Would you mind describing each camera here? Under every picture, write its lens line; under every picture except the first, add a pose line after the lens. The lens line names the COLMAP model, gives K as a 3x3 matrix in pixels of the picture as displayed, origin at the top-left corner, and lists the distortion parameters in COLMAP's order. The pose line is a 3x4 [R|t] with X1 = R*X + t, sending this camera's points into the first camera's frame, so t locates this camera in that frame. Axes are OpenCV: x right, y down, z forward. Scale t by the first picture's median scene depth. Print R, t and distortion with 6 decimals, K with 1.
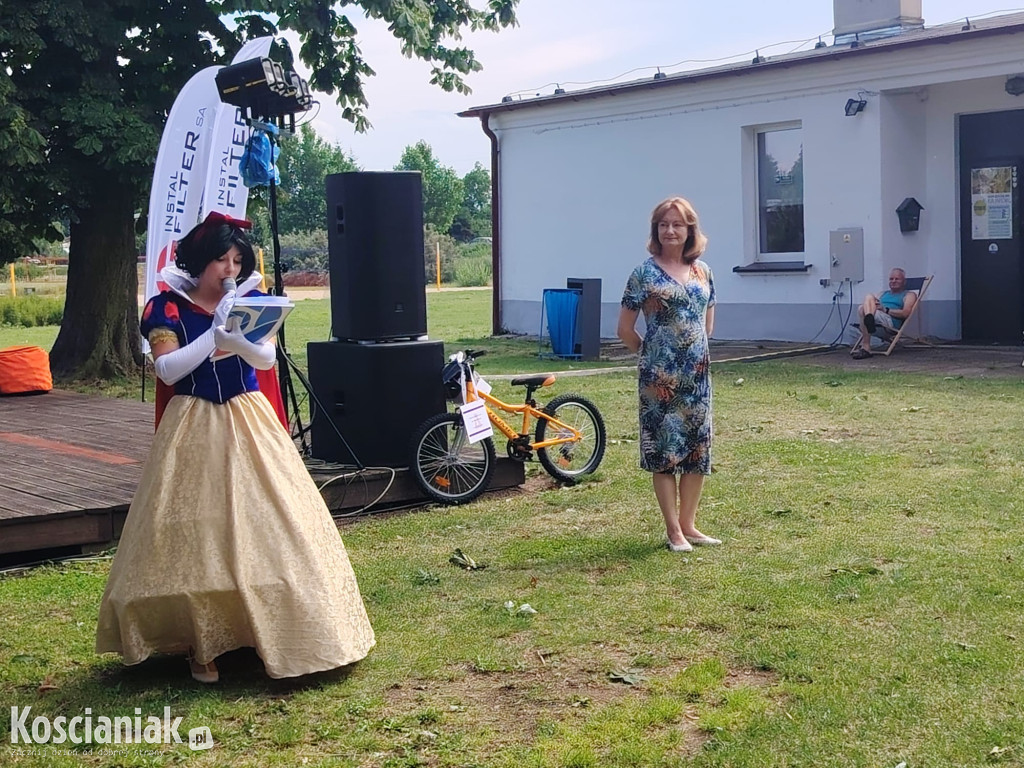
lens RADIAL K [[1770.7, 0, 479.9], [0, 1770.7, 382.2], [0, 0, 1]] dist [0.536479, -2.732802]
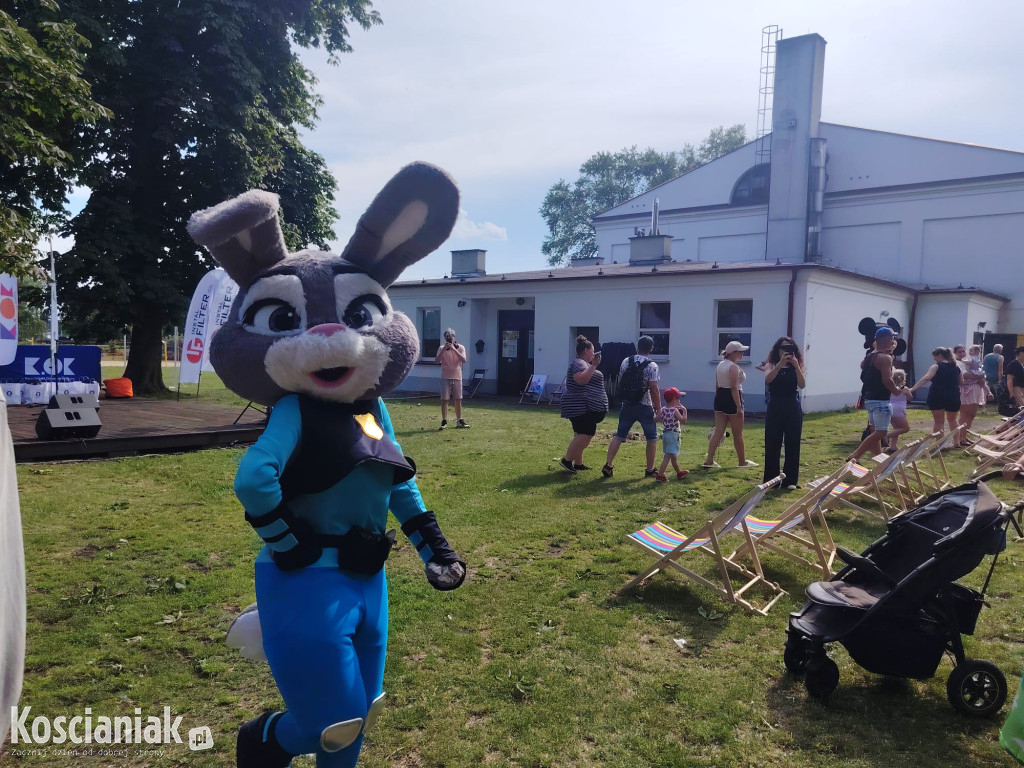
lens RADIAL K [[828.0, 0, 512.0], [0, 828.0, 384.0], [0, 0, 1]] dist [0.082625, 0.002231]
pose [[0.957453, 0.047351, 0.284679, -0.061805], [-0.035794, 0.998315, -0.045664, 0.016948], [-0.286362, 0.033531, 0.957535, -0.174254]]
